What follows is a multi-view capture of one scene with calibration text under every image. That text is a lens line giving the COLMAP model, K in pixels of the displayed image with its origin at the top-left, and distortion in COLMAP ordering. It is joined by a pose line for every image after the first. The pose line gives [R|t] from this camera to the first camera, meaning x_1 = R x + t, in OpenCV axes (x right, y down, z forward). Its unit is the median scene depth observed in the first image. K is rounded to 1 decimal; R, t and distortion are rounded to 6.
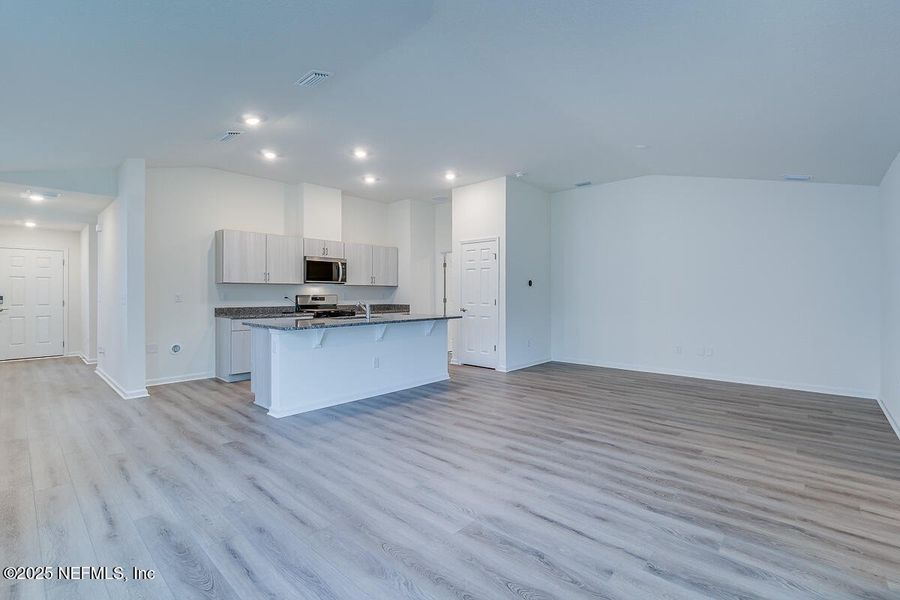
lens RADIAL K [[407.2, 0, 446.4], [0, 407.2, 293.8], [0, 0, 1]] dist [-0.011358, -0.000052]
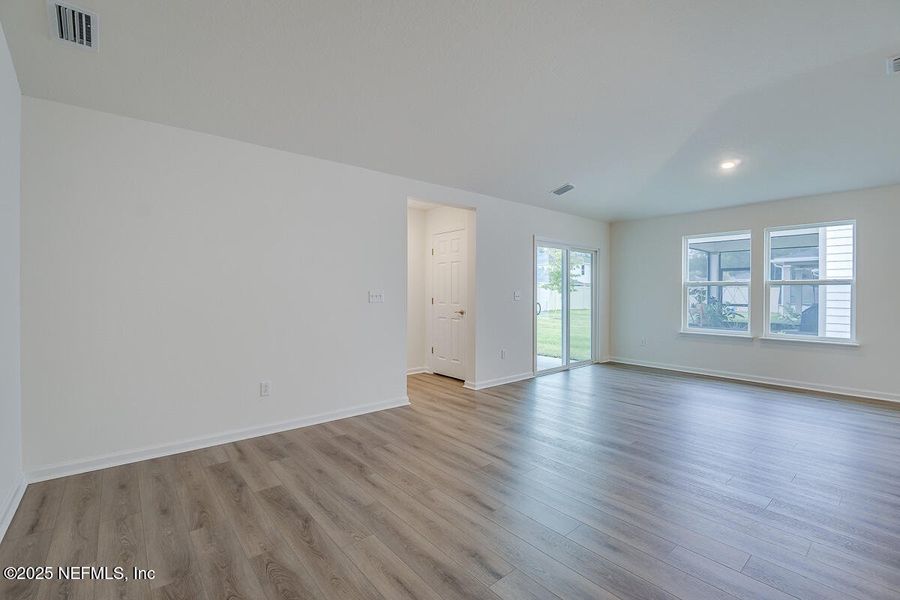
lens RADIAL K [[407.2, 0, 446.4], [0, 407.2, 293.8], [0, 0, 1]] dist [-0.011358, -0.000052]
pose [[-0.989673, -0.002149, 0.143329, 0.316674], [-0.001449, 0.999987, 0.004989, 0.000115], [-0.143338, 0.004730, -0.989663, 1.085903]]
